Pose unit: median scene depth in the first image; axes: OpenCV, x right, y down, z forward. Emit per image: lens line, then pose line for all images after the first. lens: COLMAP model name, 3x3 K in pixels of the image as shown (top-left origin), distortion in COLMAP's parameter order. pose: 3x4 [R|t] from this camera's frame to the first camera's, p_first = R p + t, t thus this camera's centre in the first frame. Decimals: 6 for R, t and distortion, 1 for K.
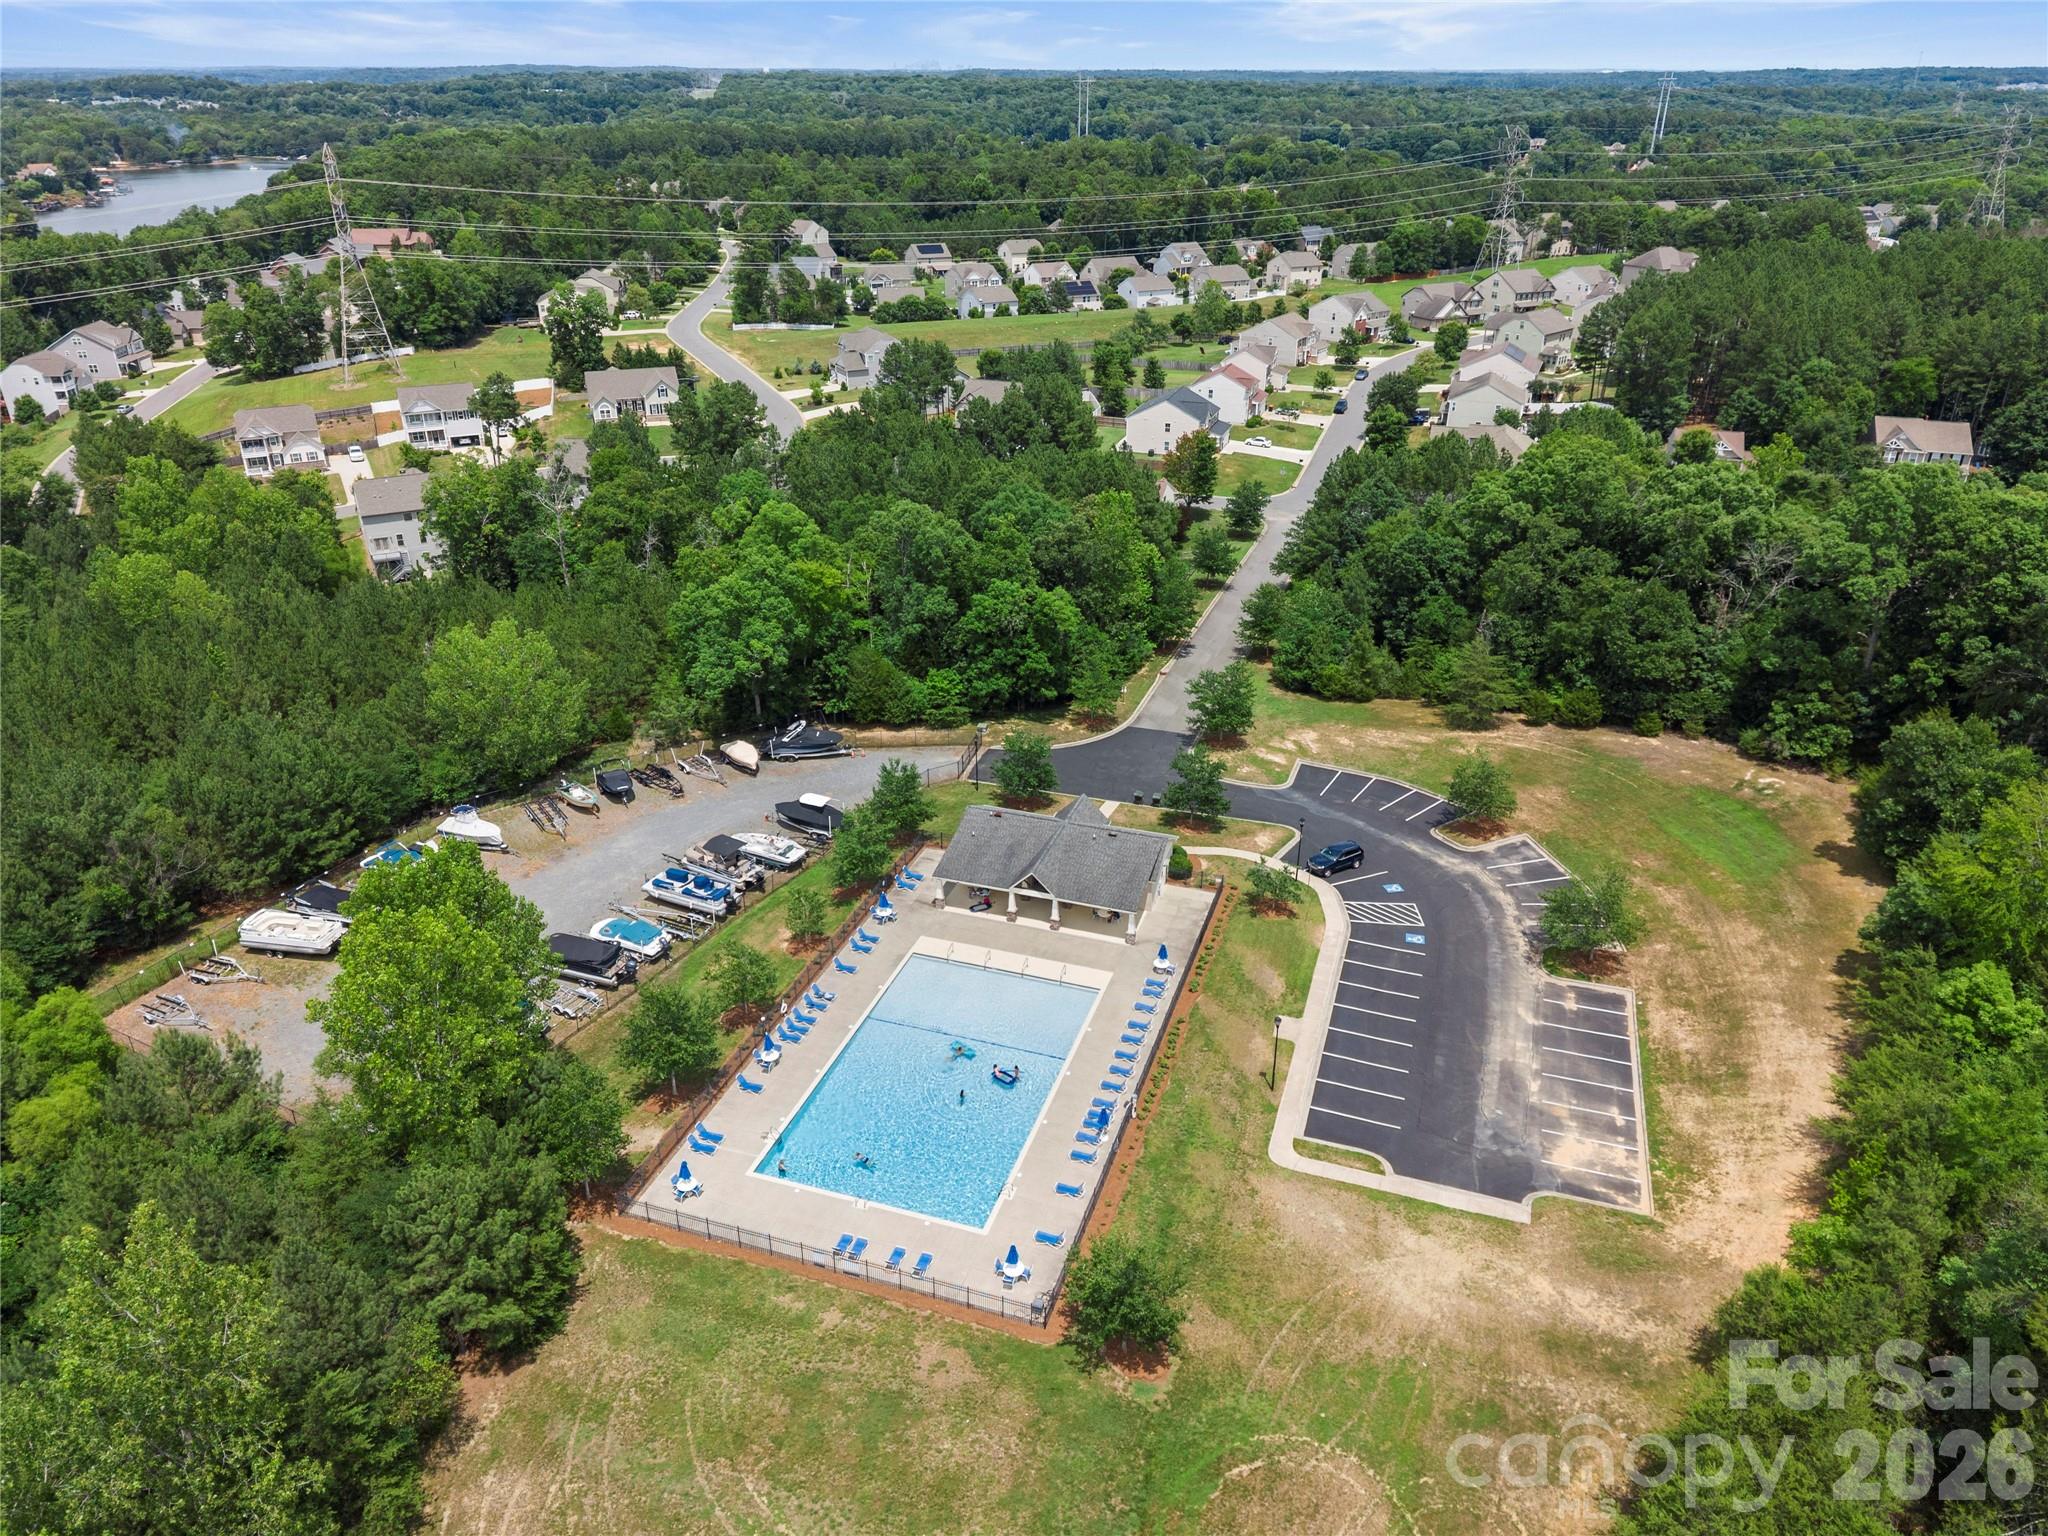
lens RADIAL K [[1421.2, 0, 1062.8], [0, 1421.2, 772.0], [0, 0, 1]] dist [0.060452, -0.060667]
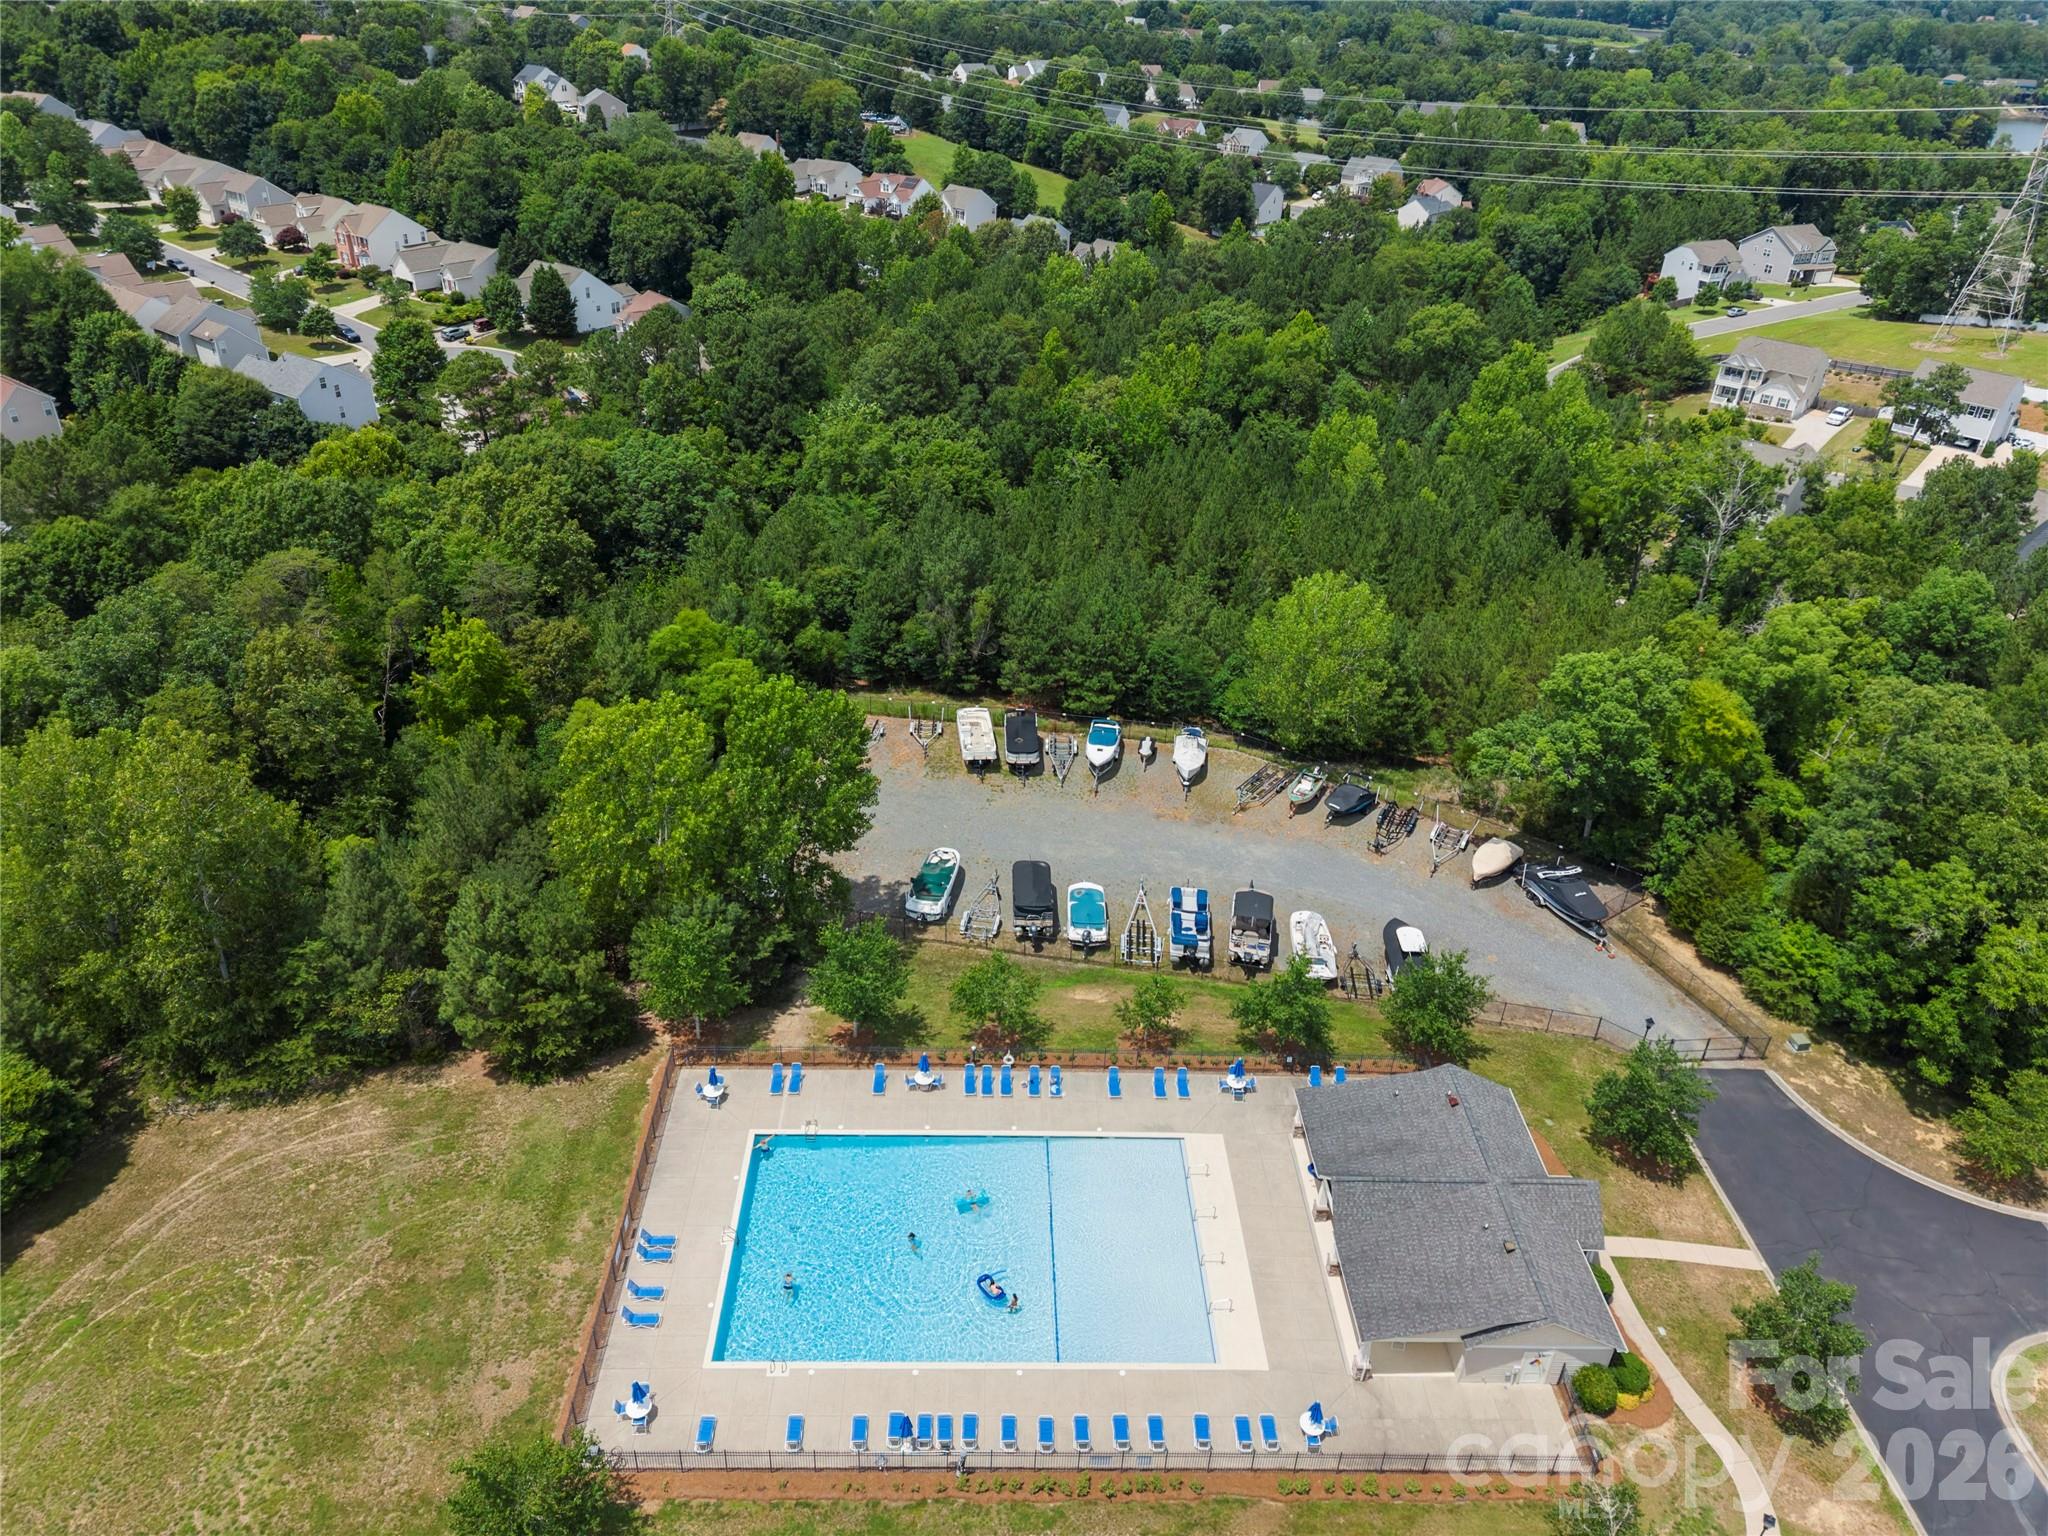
lens RADIAL K [[1411.7, 0, 1027.9], [0, 1411.7, 855.4], [0, 0, 1]] dist [0.041315, -0.036384]
pose [[0.313514, 0.533351, -0.785650, 0.309127], [-0.453463, 0.811020, 0.369619, -0.191000], [0.834314, 0.240382, 0.496121, 0.428908]]
